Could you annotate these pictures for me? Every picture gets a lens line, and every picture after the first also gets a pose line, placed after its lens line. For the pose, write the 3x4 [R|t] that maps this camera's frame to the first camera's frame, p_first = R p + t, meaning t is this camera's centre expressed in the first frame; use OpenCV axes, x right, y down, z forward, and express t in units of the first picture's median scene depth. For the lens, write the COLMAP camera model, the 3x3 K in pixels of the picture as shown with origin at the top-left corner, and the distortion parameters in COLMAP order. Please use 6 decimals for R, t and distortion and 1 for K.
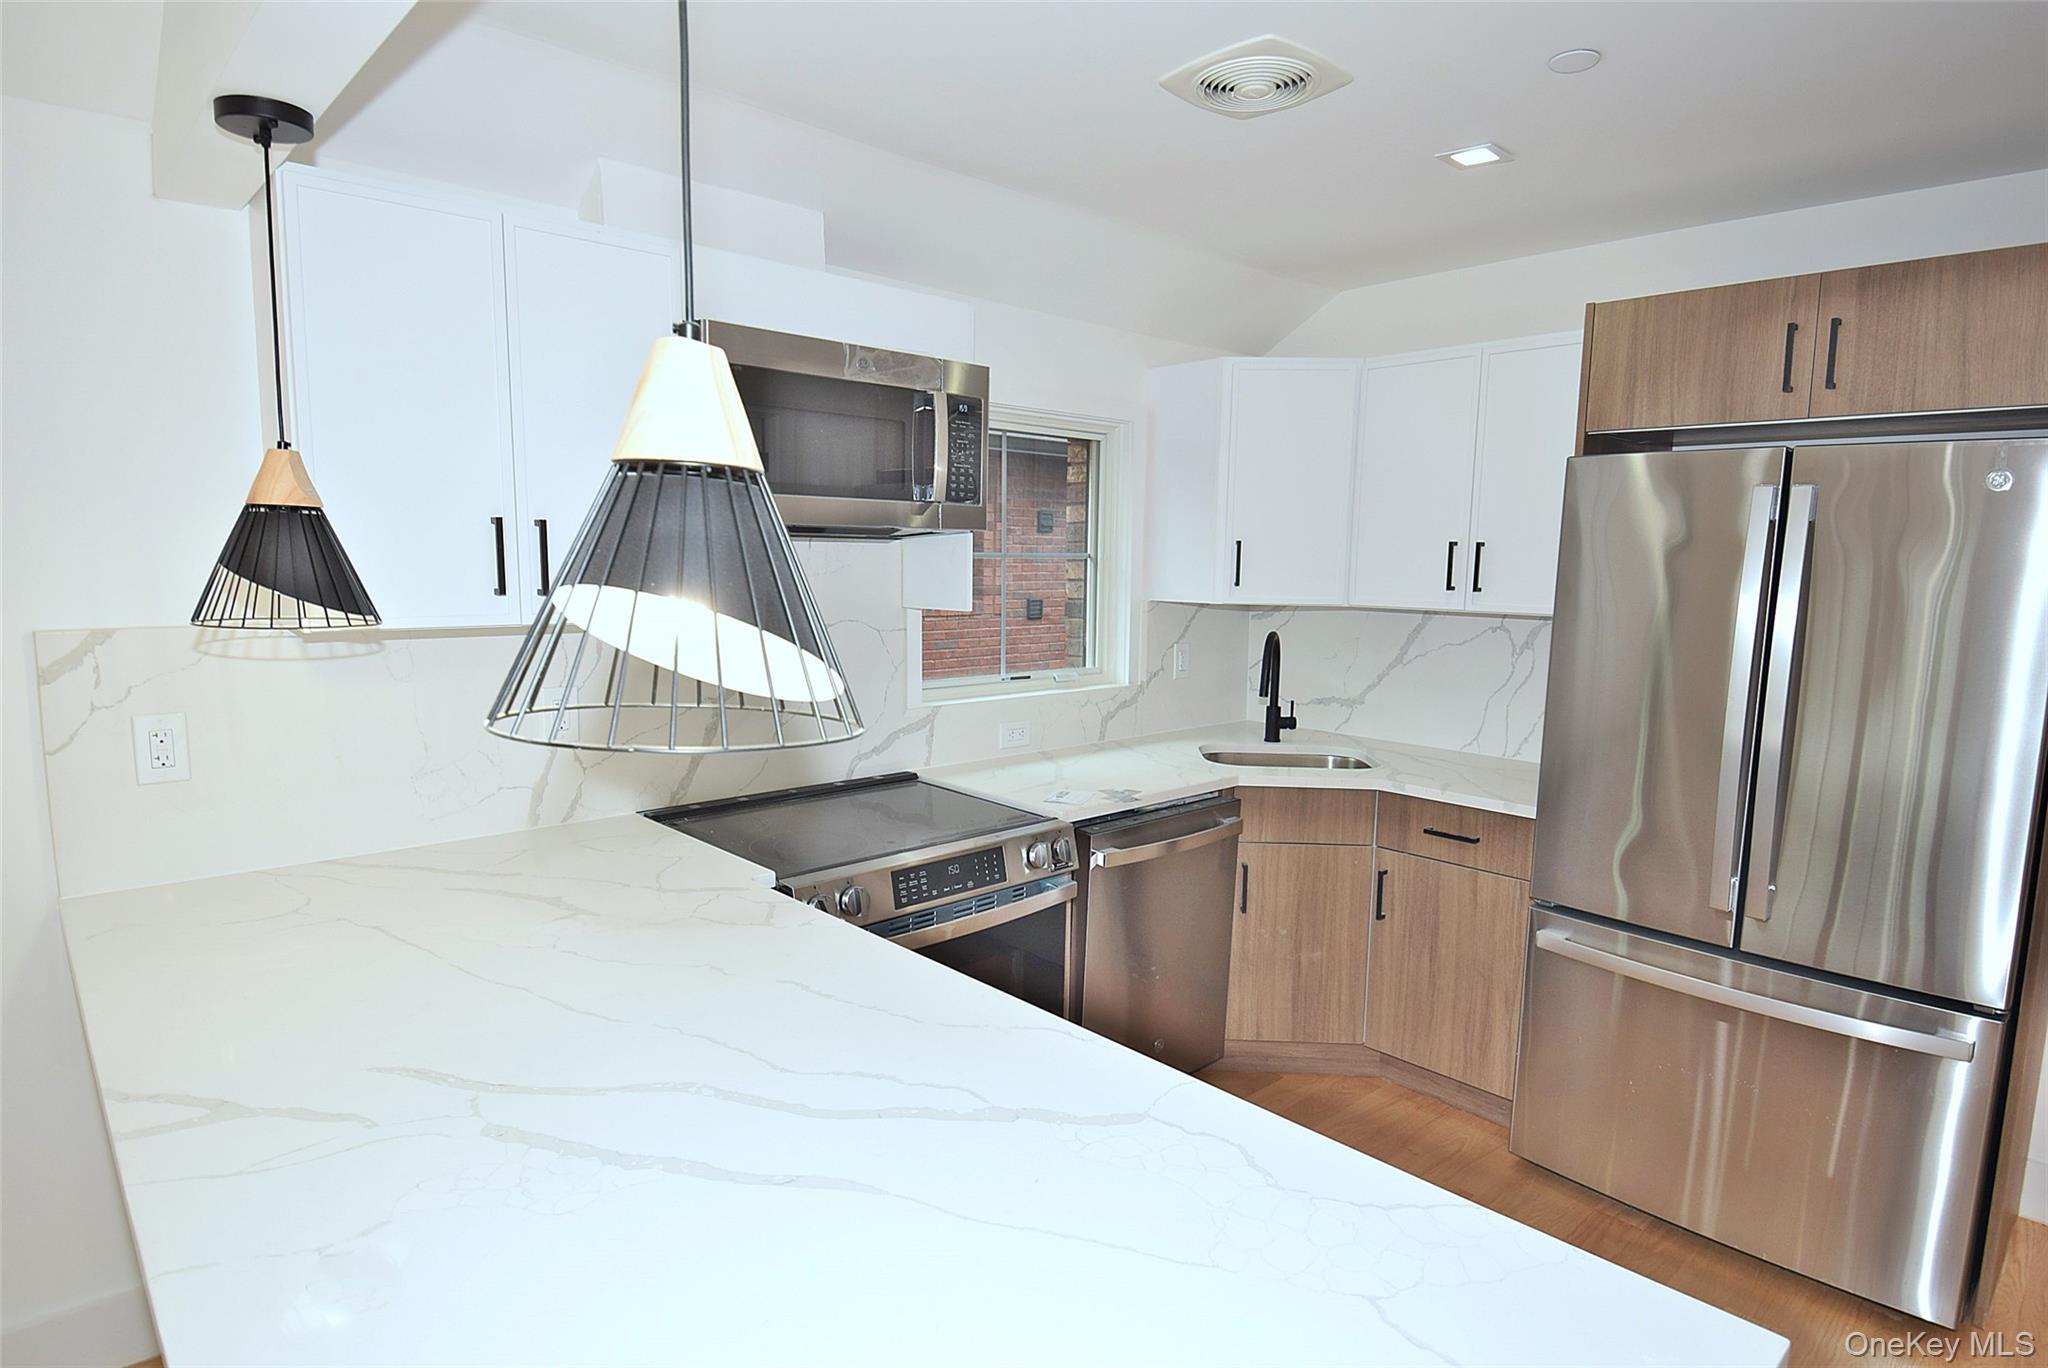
lens RADIAL K [[1071.6, 0, 990.5], [0, 1071.6, 689.0], [0, 0, 1]] dist [0.002194, 0.000250]
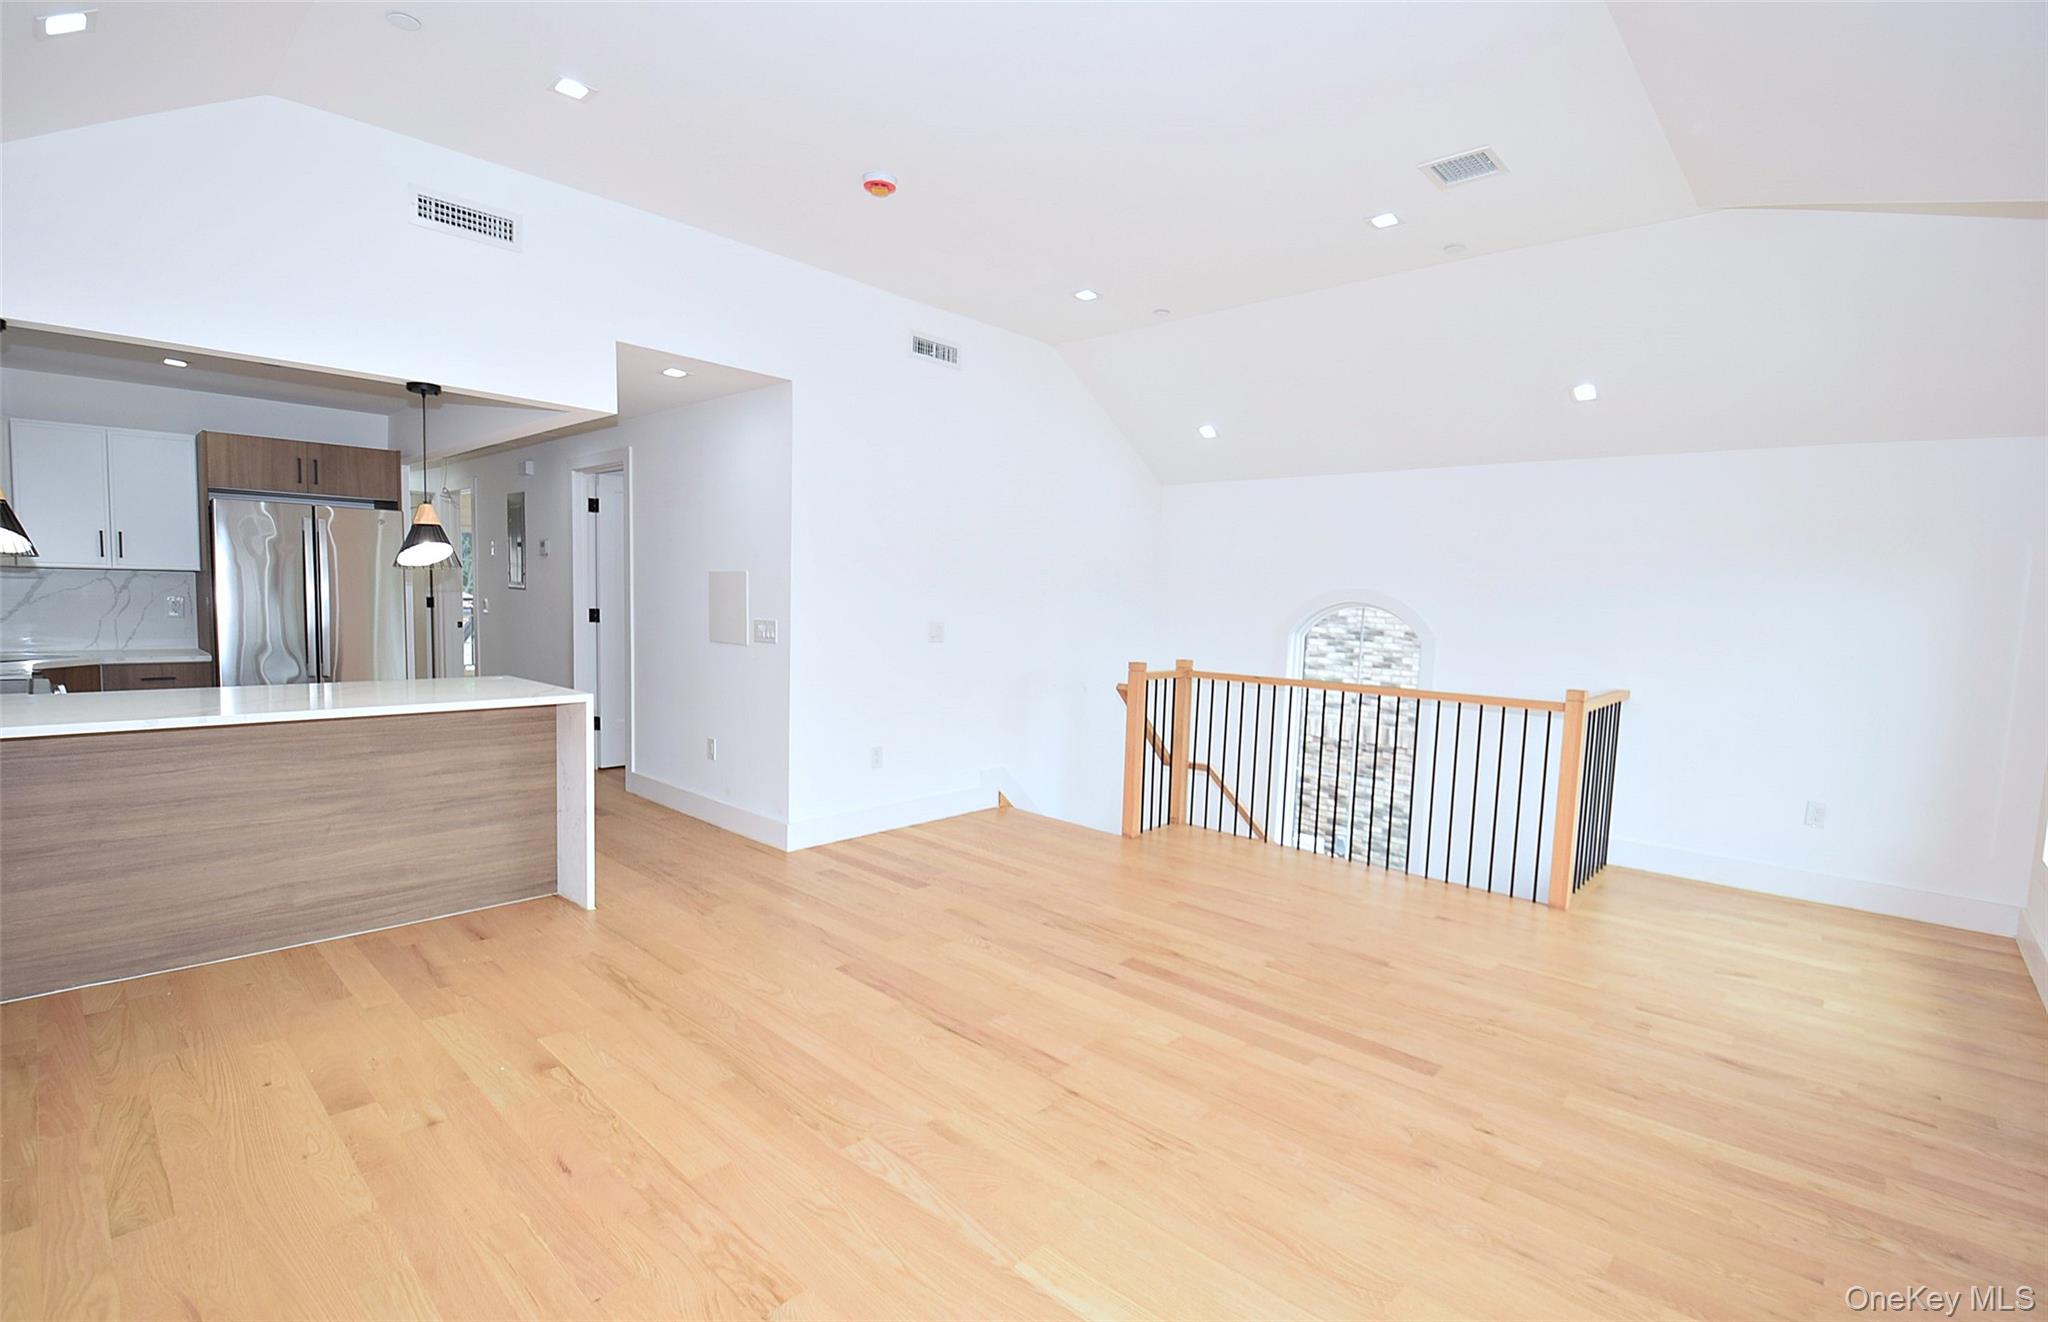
lens RADIAL K [[933.2, 0, 1024.0], [0, 933.2, 661.0], [0, 0, 1]] dist [0.002599, -0.018803]
pose [[-0.092064, -0.090222, 0.991657, -1.752353], [0.092603, 0.990795, 0.098741, 0.103821], [-0.991438, 0.100921, -0.082862, -0.558087]]
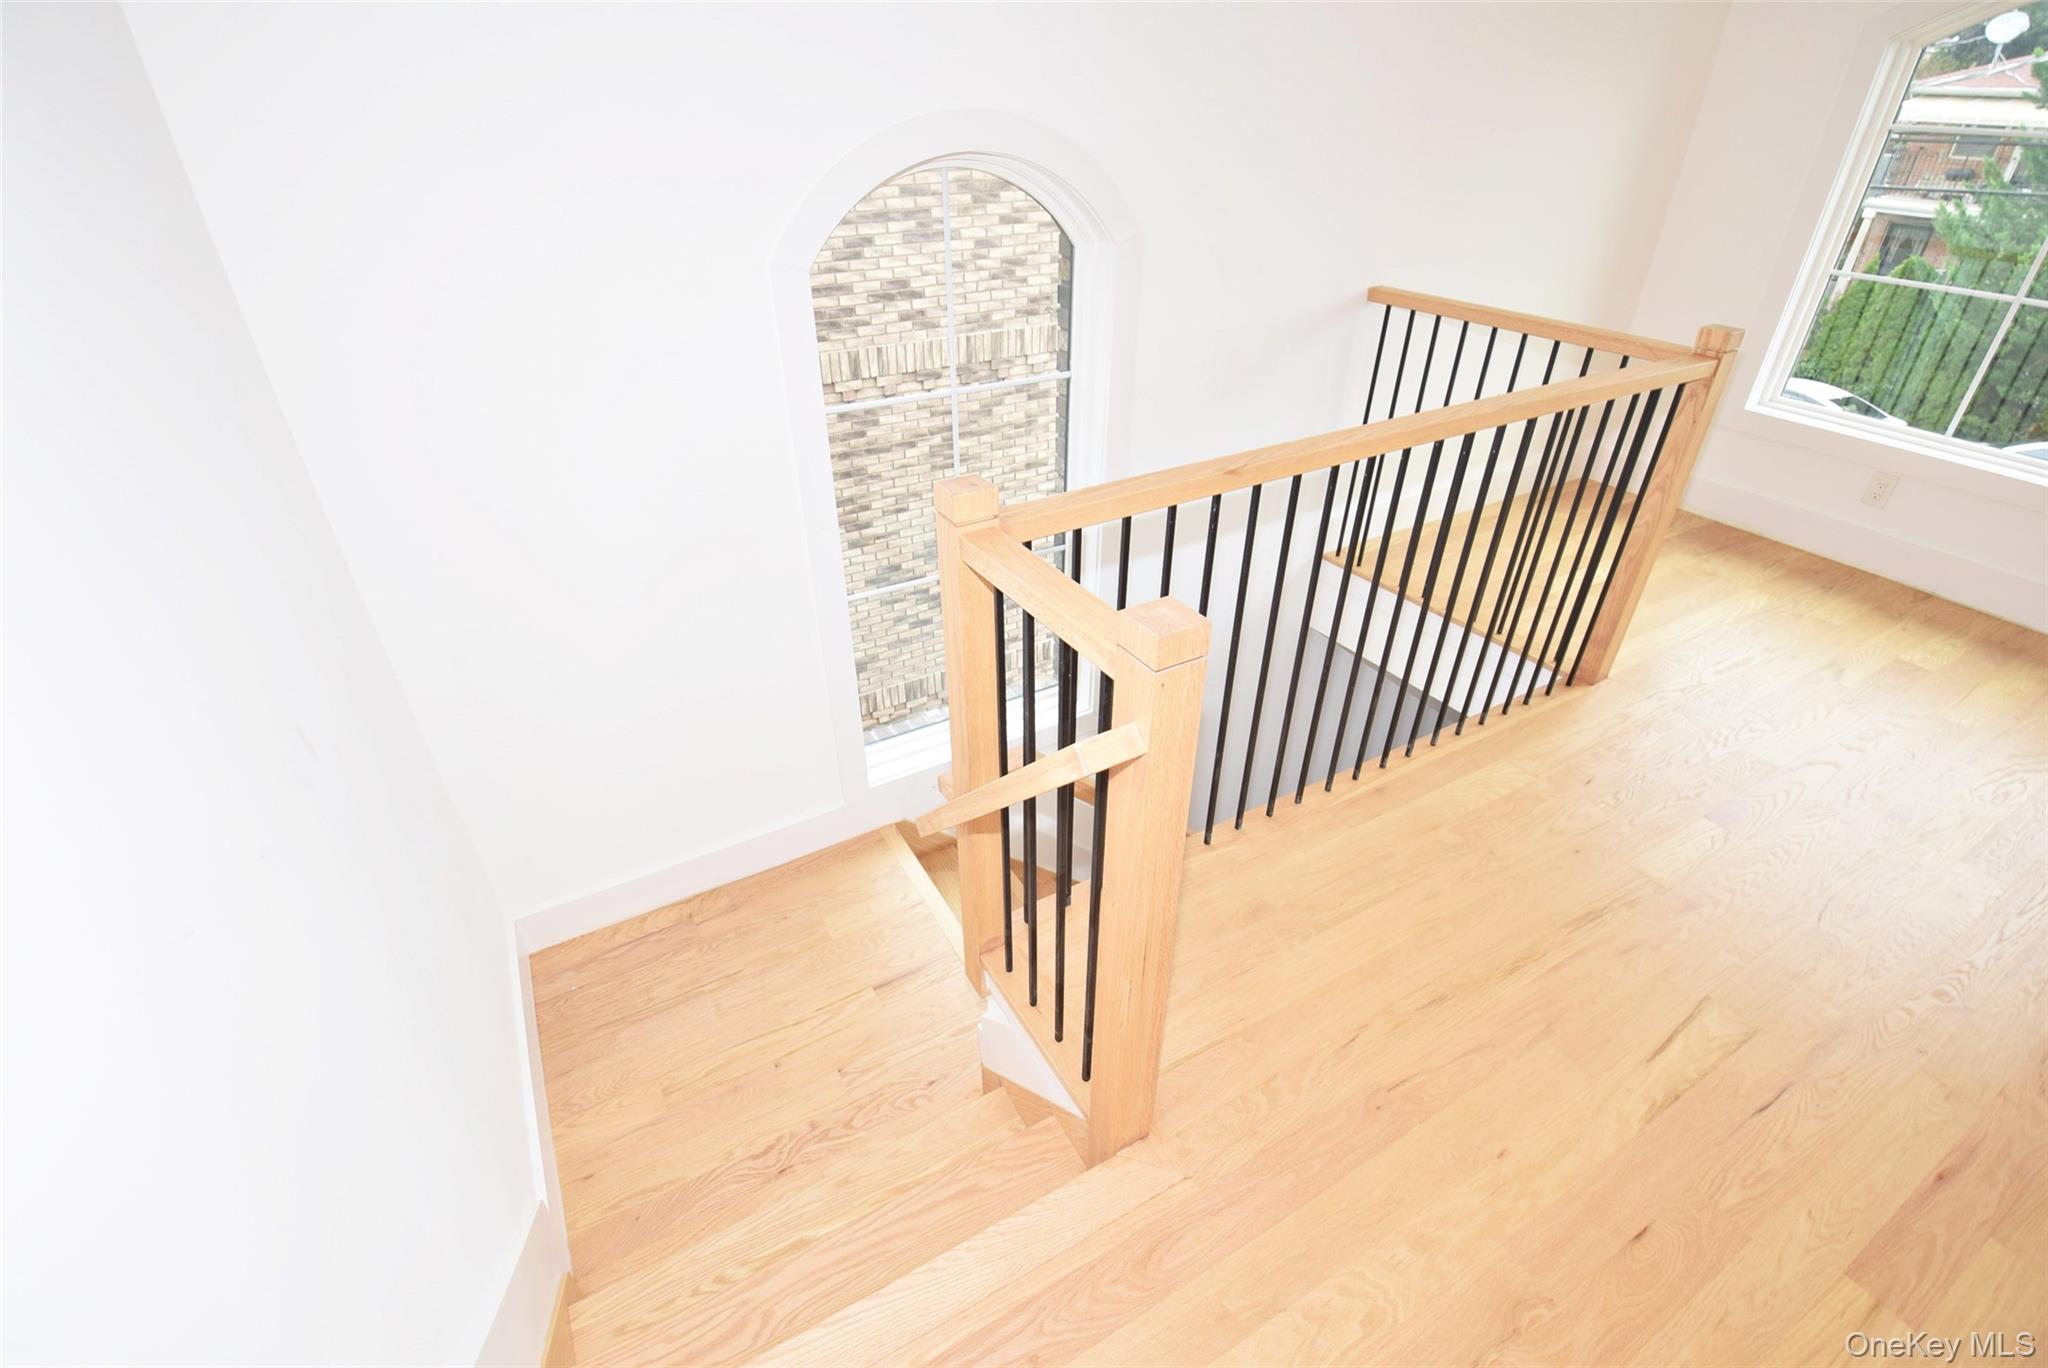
lens RADIAL K [[899.9, 0, 1017.7], [0, 899.9, 691.7], [0, 0, 1]] dist [0.024235, -0.034202]
pose [[-0.976211, -0.124169, 0.177750, 0.530164], [0.022710, 0.756725, 0.653338, 0.087774], [-0.215632, 0.641832, -0.735904, -0.665315]]
